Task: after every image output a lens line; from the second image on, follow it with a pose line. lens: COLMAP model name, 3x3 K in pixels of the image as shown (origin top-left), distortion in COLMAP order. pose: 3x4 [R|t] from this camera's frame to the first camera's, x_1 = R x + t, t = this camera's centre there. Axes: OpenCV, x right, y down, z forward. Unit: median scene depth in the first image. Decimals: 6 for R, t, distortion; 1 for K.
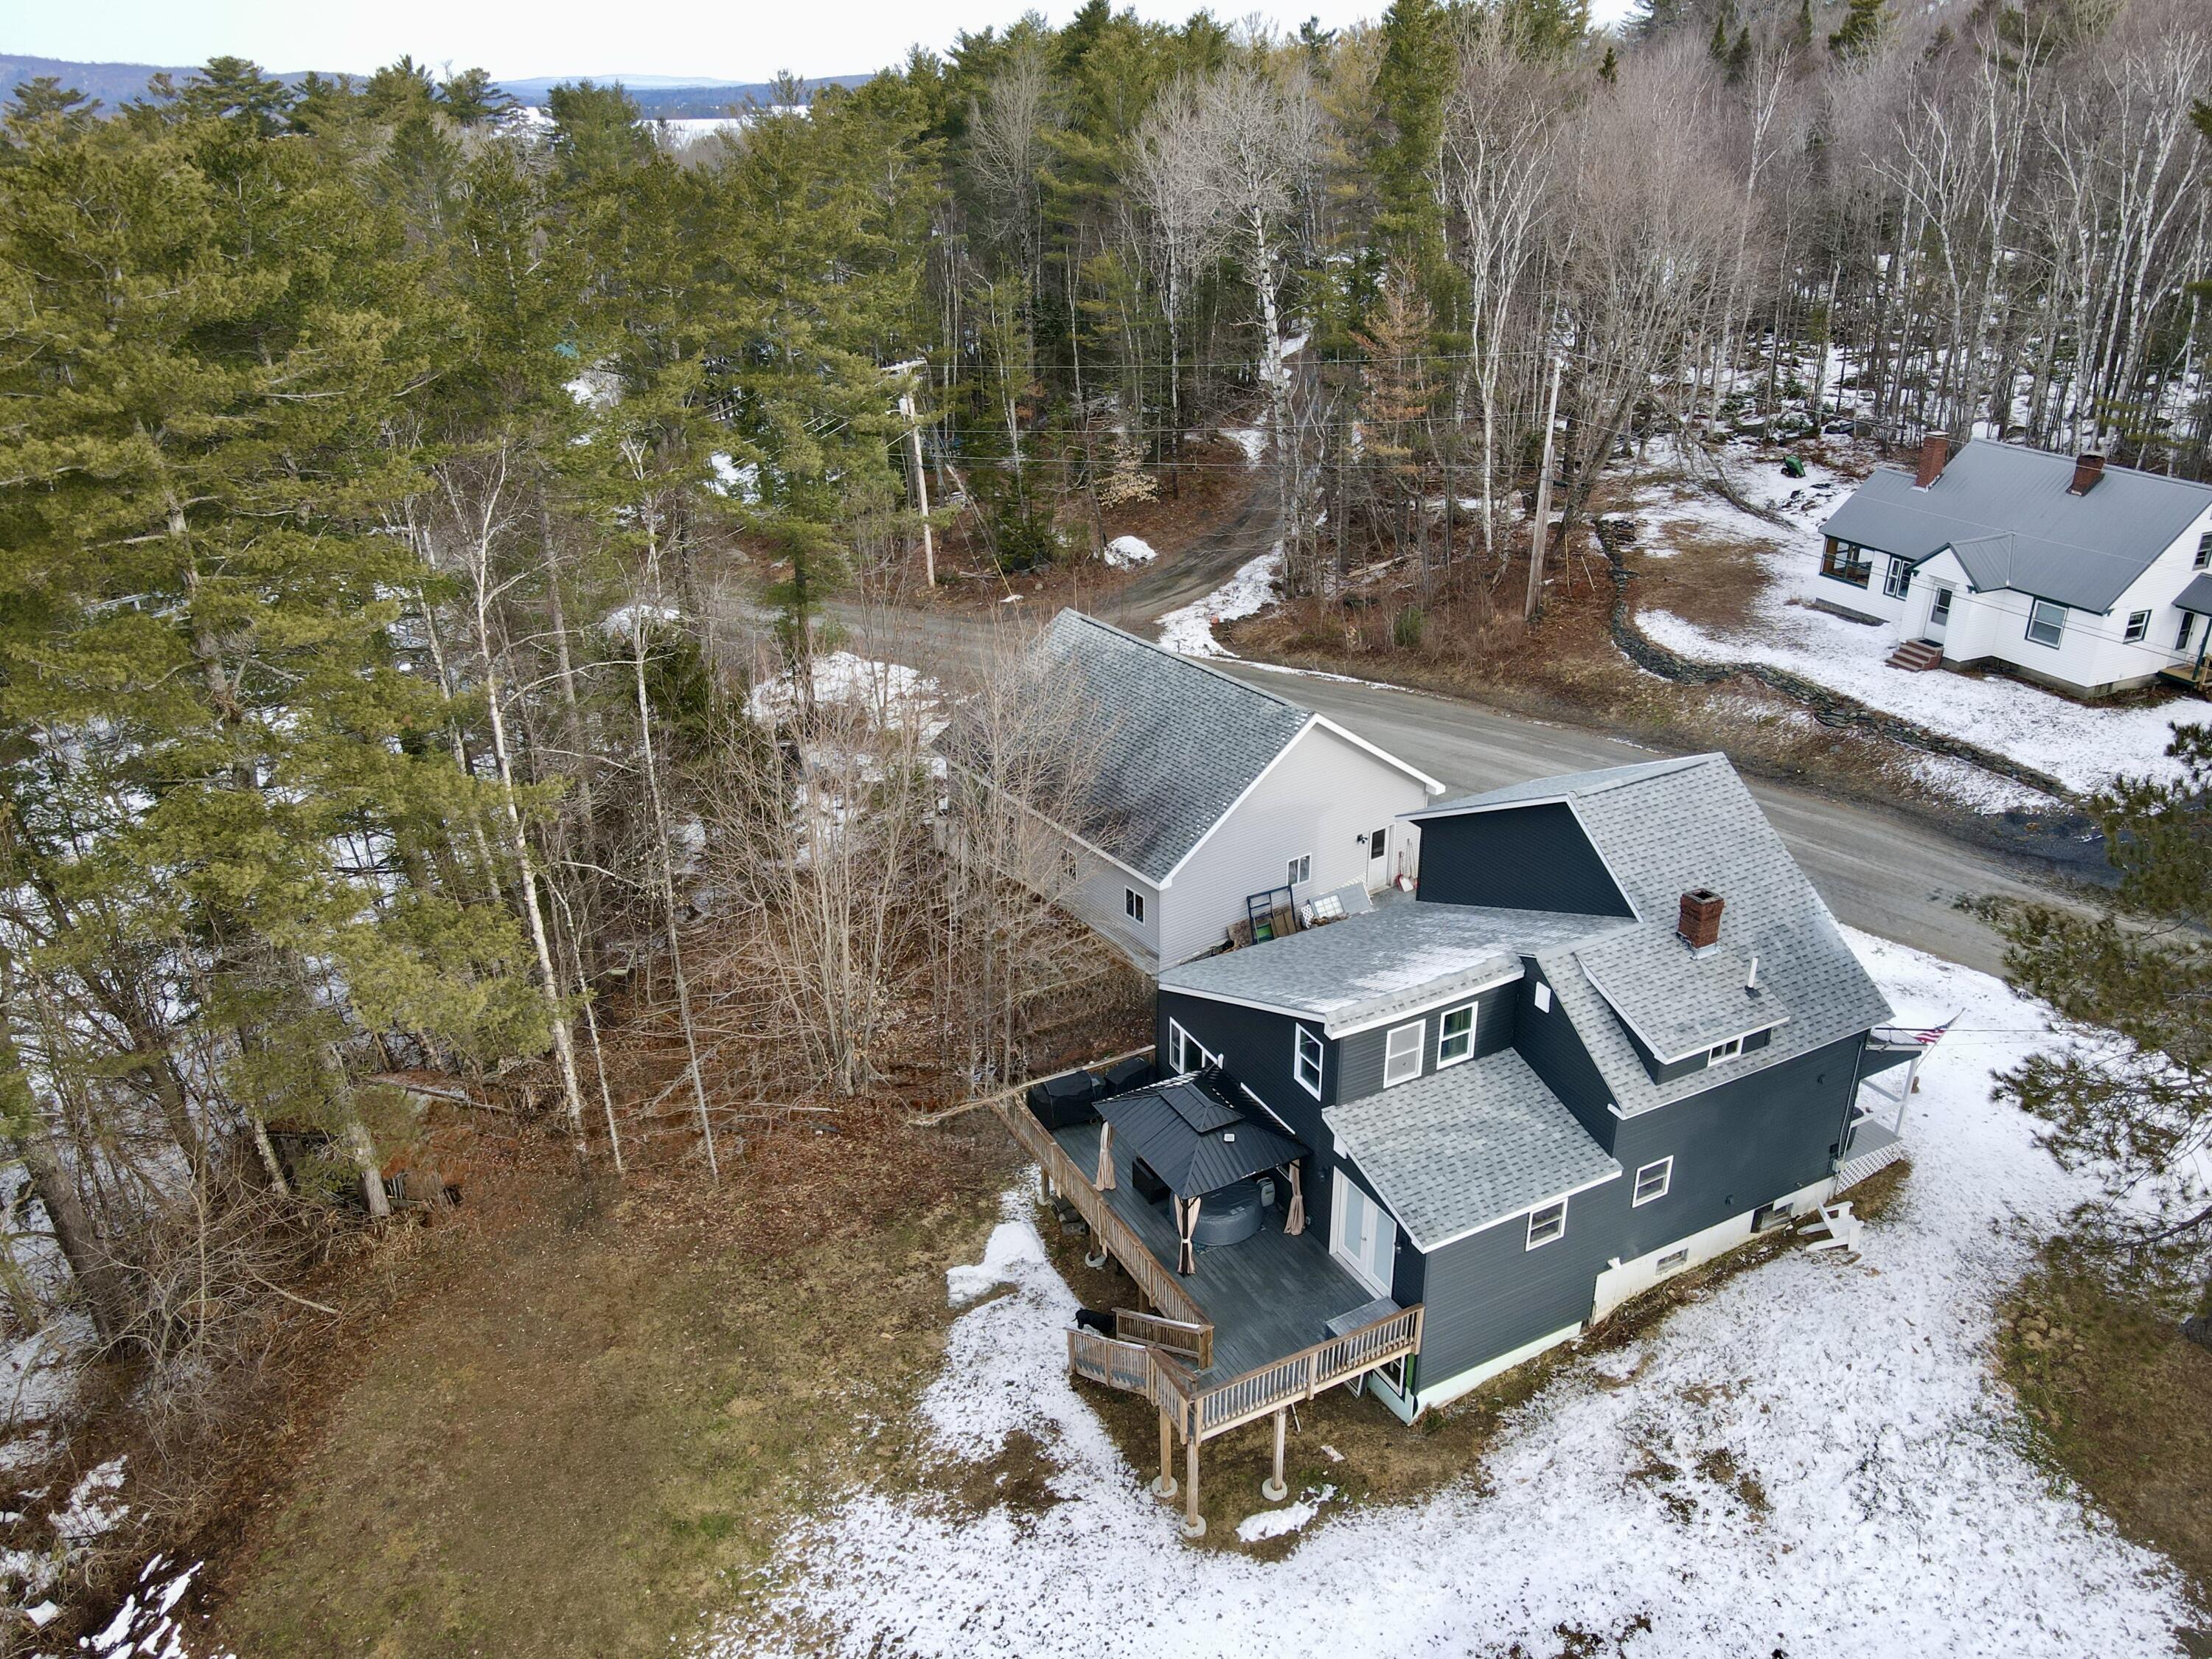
lens RADIAL K [[1608.1, 0, 1106.0], [0, 1608.1, 829.5], [0, 0, 1]] dist [0.007545, 0.023210]
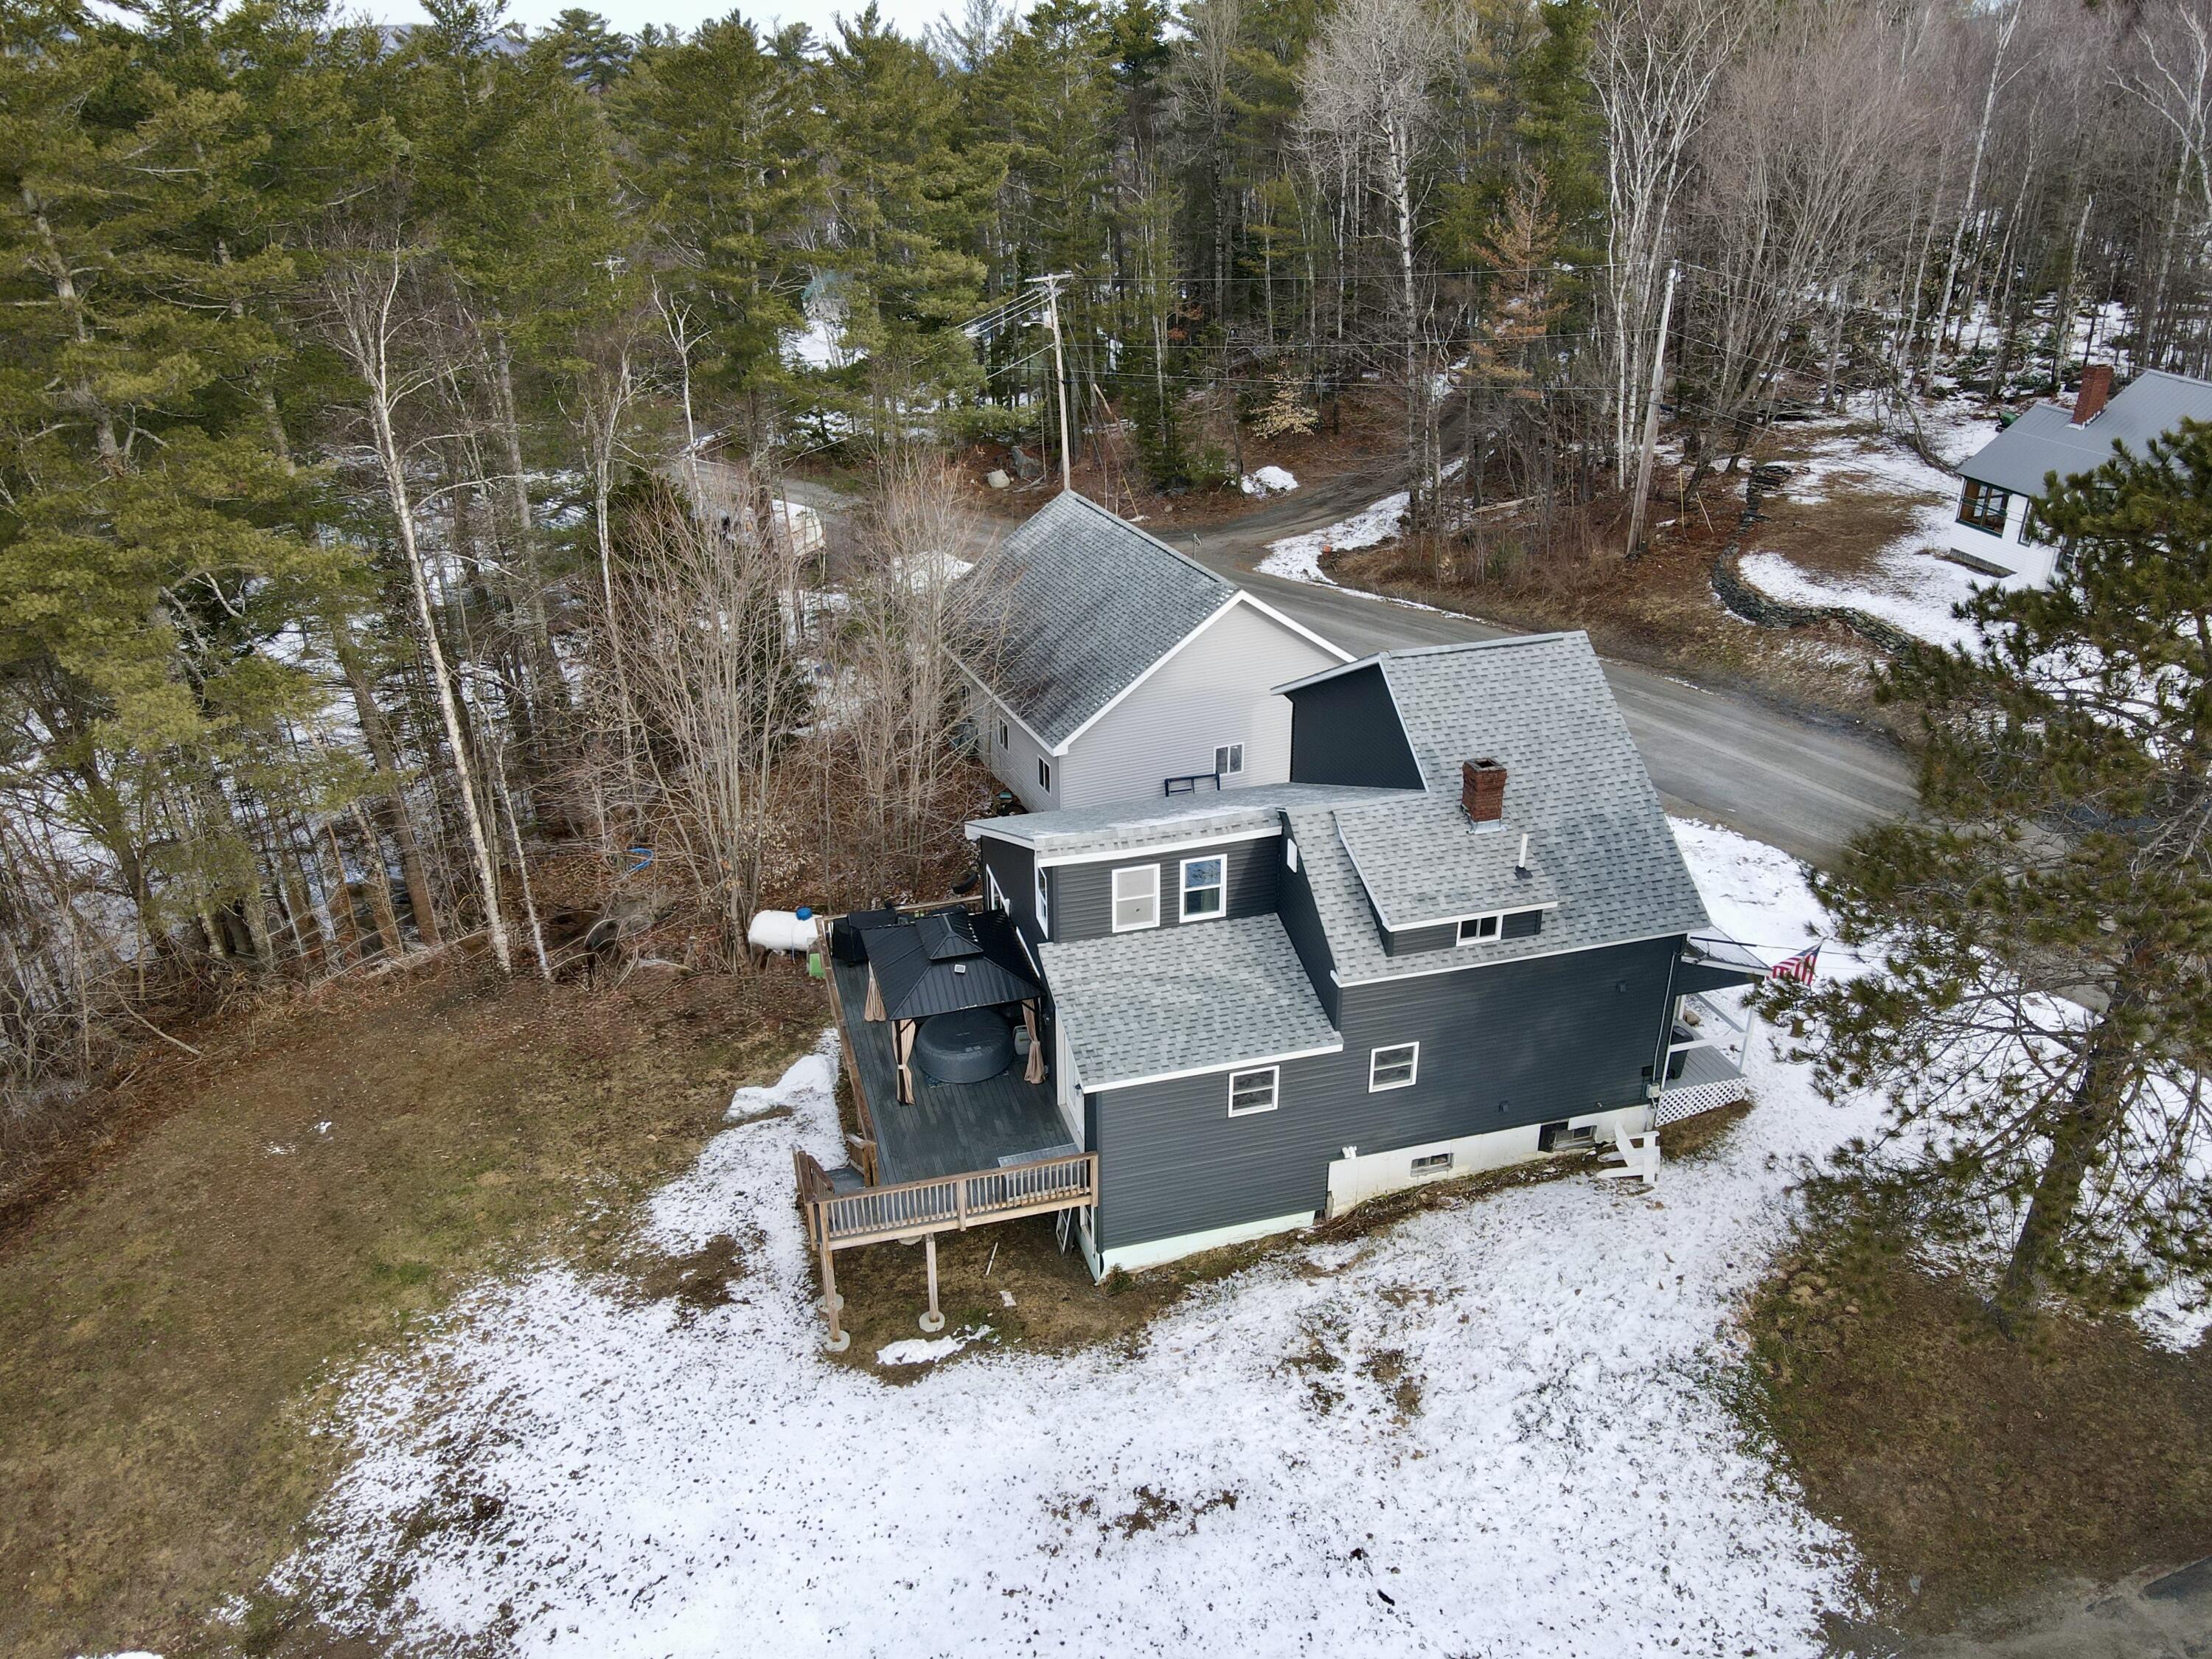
lens RADIAL K [[1608.1, 0, 1106.0], [0, 1608.1, 829.5], [0, 0, 1]] dist [0.007545, 0.023210]
pose [[0.977177, 0.097074, -0.188949, 0.332699], [-0.095480, 0.995277, 0.017541, 0.081279], [0.189759, 0.000900, 0.981830, 0.063735]]
